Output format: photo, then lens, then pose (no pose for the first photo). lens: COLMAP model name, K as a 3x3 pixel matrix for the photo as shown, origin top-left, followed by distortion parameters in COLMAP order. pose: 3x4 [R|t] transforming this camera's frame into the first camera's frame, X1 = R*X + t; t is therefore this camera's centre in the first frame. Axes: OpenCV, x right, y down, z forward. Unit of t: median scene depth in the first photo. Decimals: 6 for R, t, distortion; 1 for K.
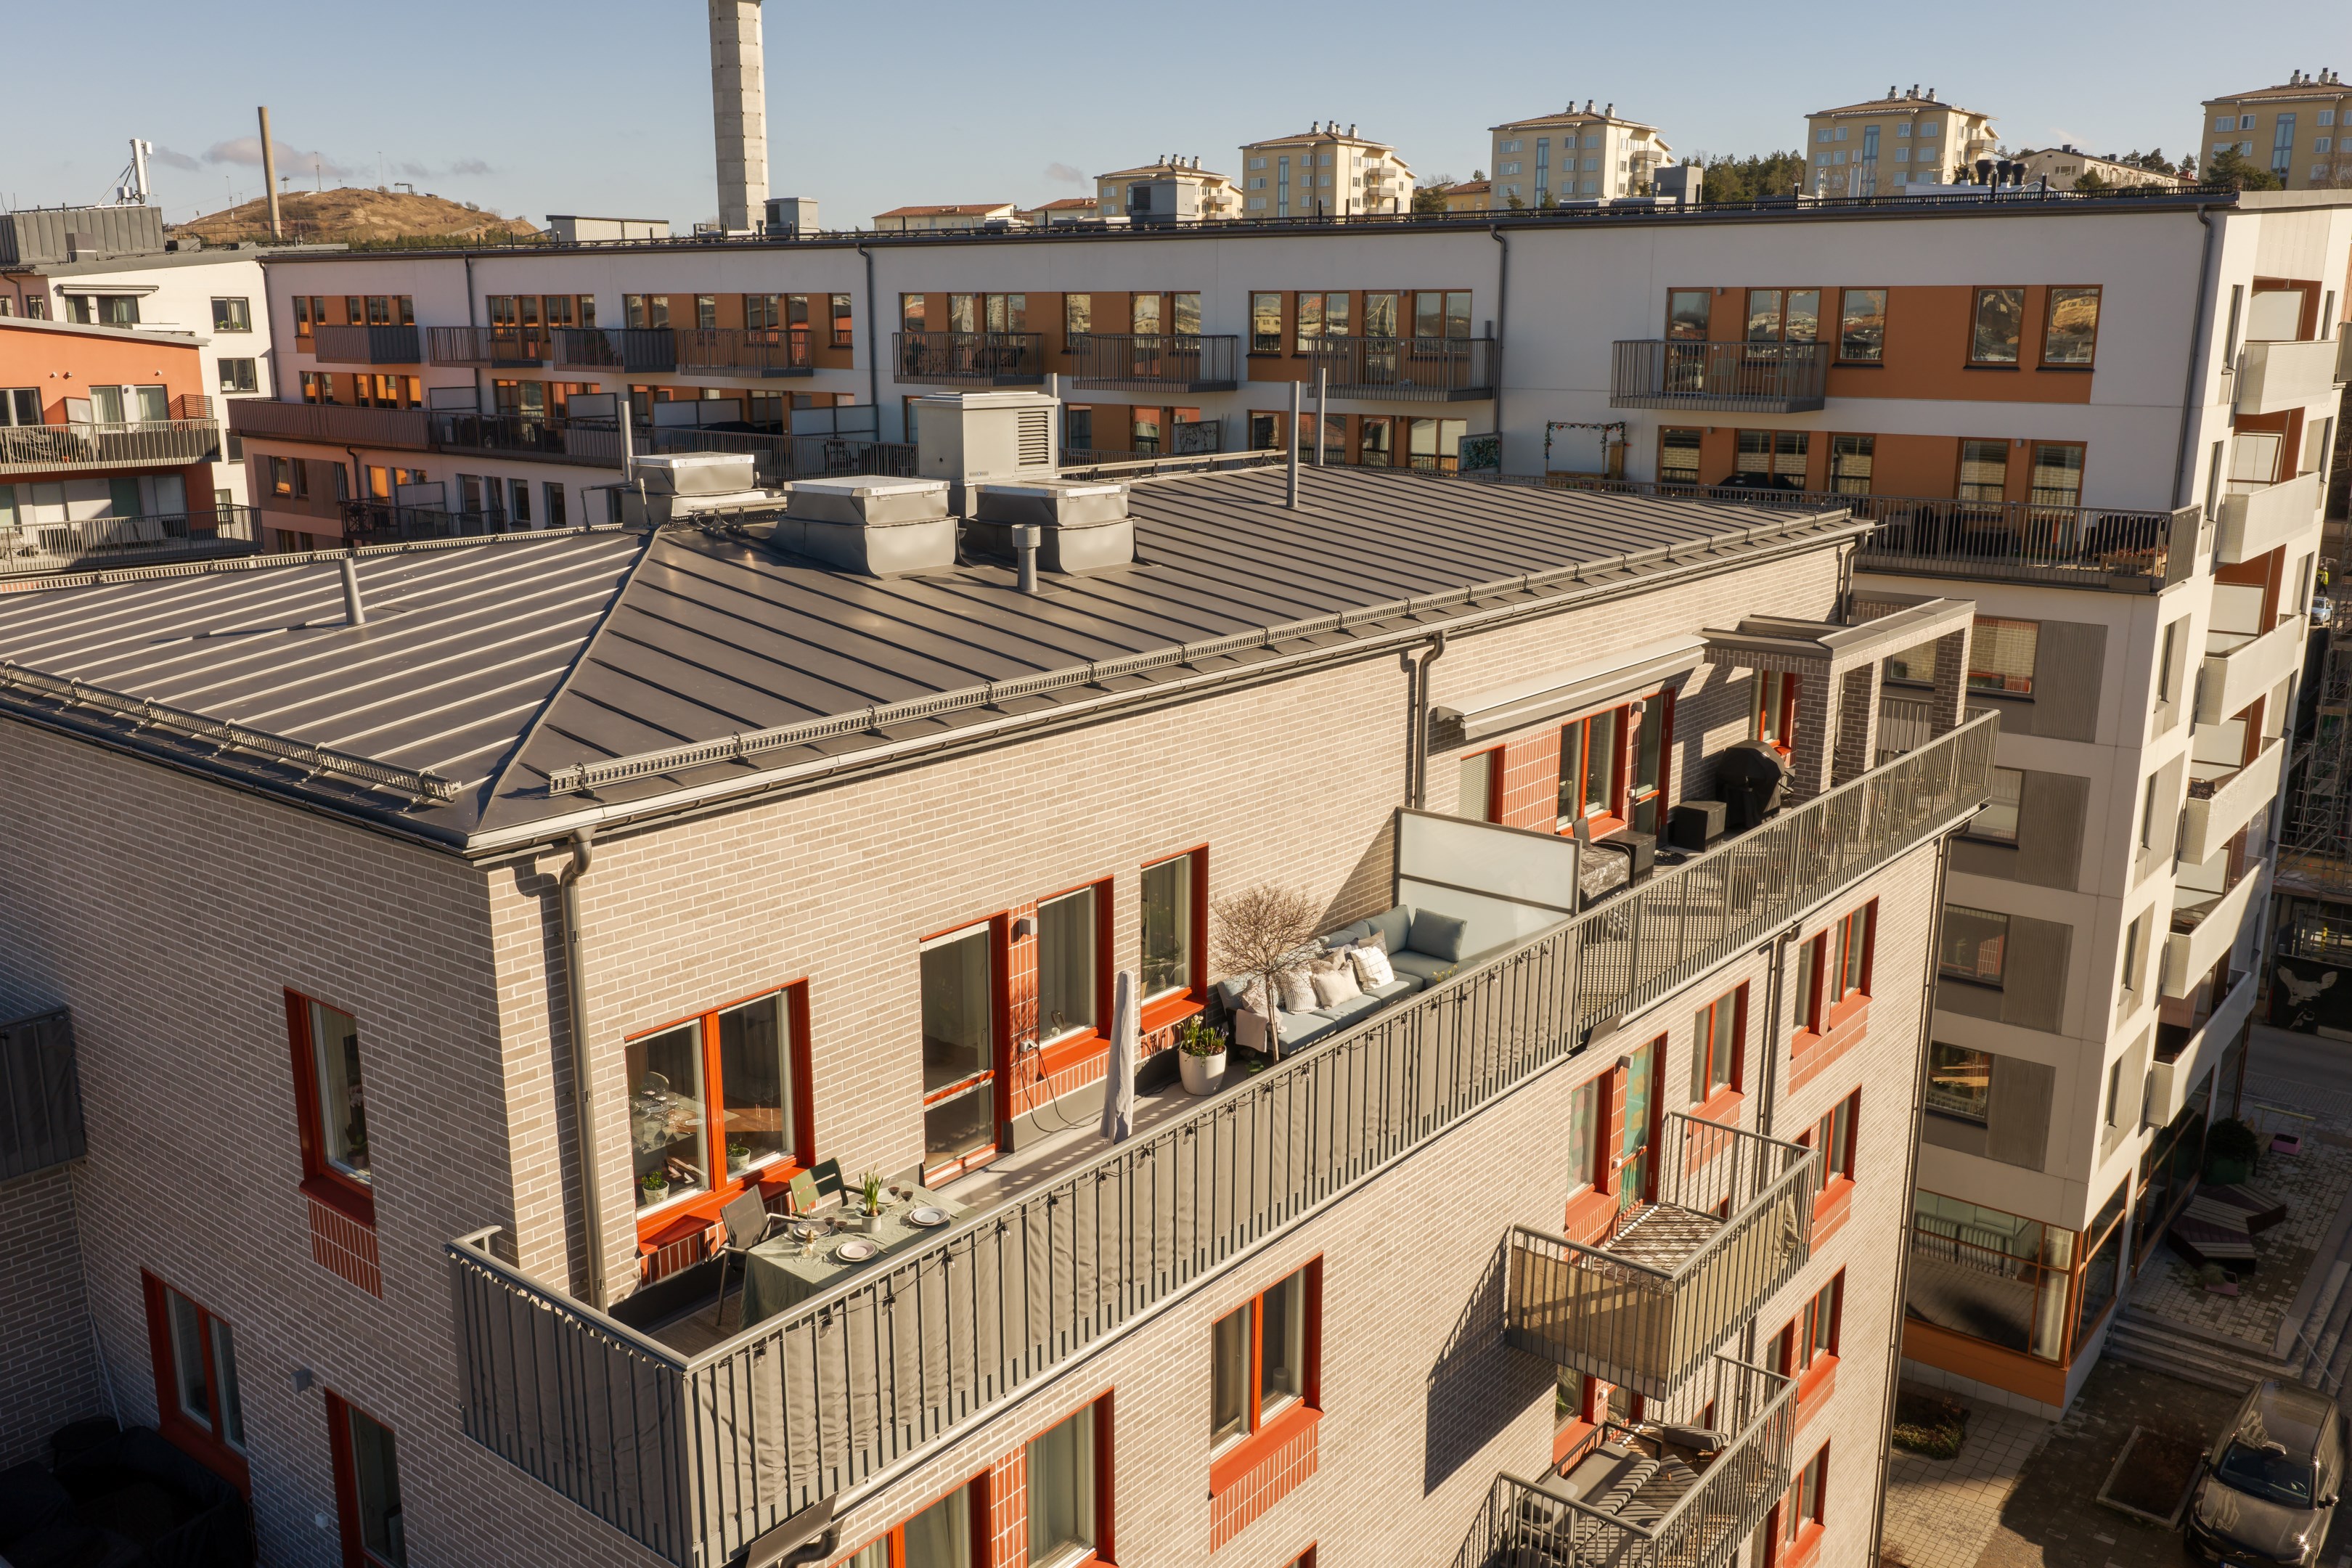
lens RADIAL K [[1938.2, 0, 1176.0], [0, 1938.2, 784.0], [0, 0, 1]] dist [-0.002732, 0.004634]
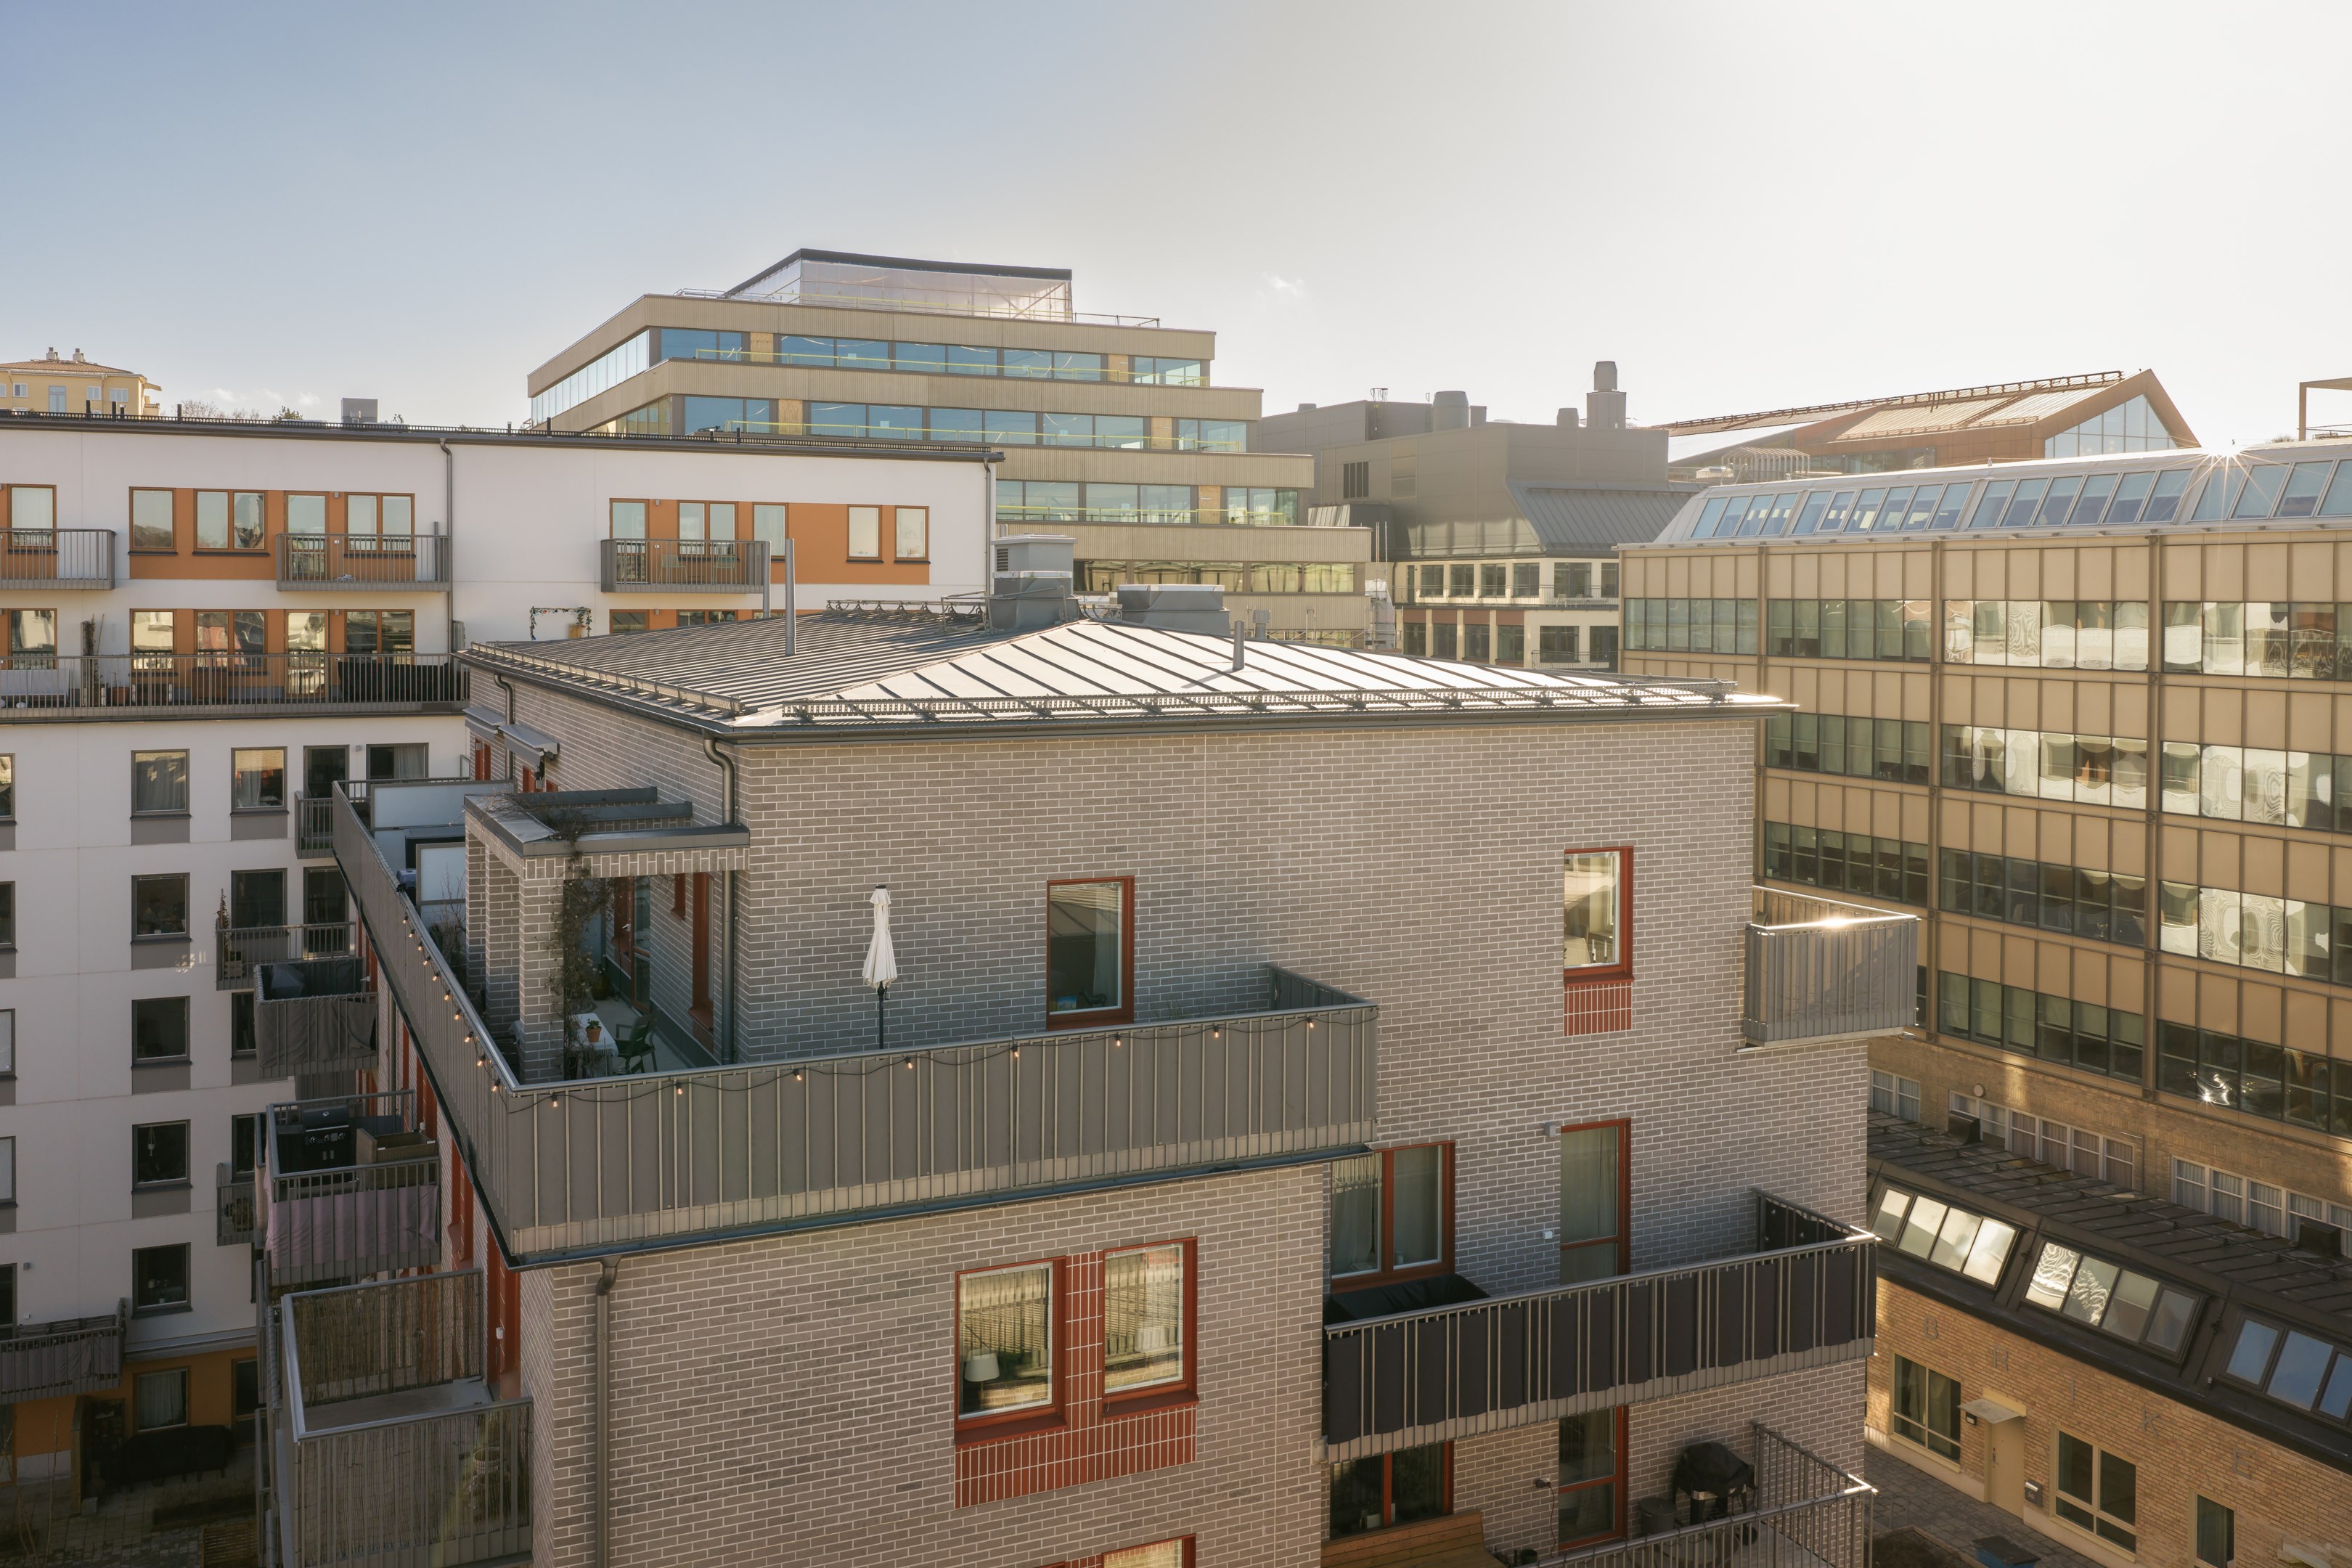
lens RADIAL K [[1986.7, 0, 1105.0], [0, 1986.7, 674.2], [0, 0, 1]] dist [0.015768, -0.008474]
pose [[0.458356, -0.036002, 0.888039, -0.782117], [0.204909, 0.976542, -0.066173, -0.002606], [-0.864825, 0.212298, 0.454980, 0.206148]]
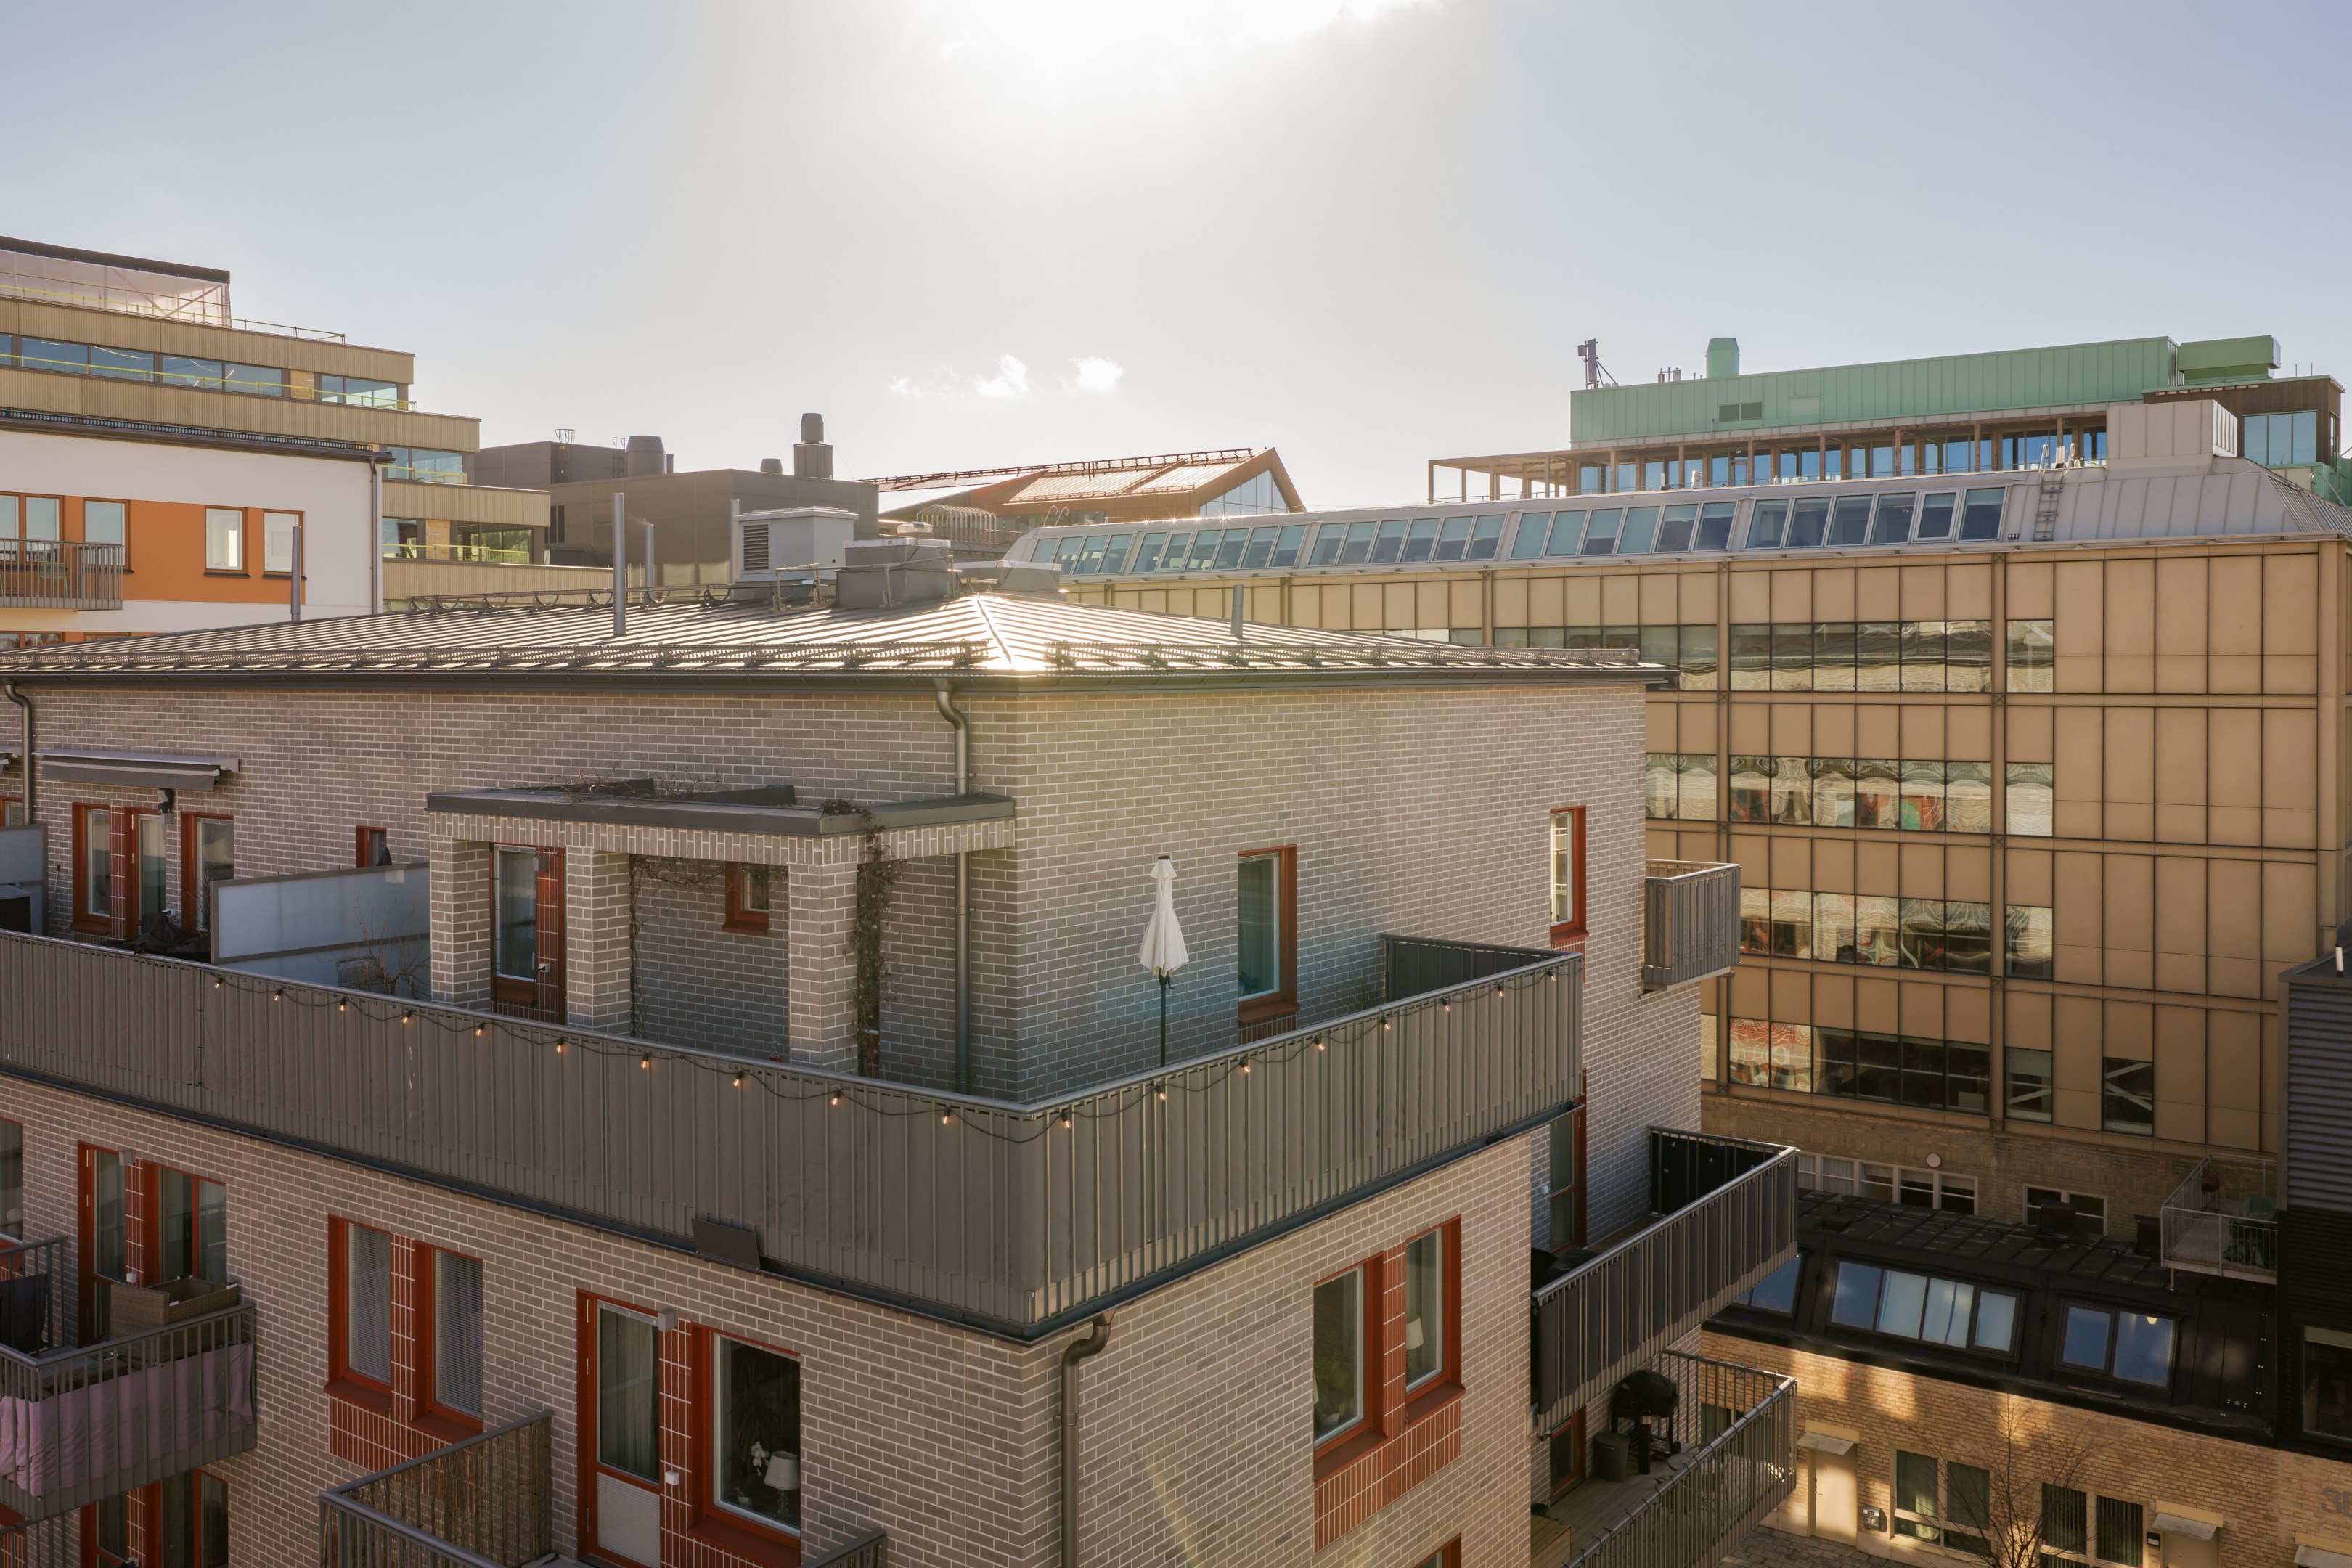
lens RADIAL K [[1980.6, 0, 1174.5], [0, 1980.6, 734.1], [0, 0, 1]] dist [0.028564, -0.057824]
pose [[-0.039689, -0.035258, 0.998590, -0.792166], [0.235790, 0.970823, 0.043649, -0.039540], [-0.970993, 0.237190, -0.030218, 0.502612]]
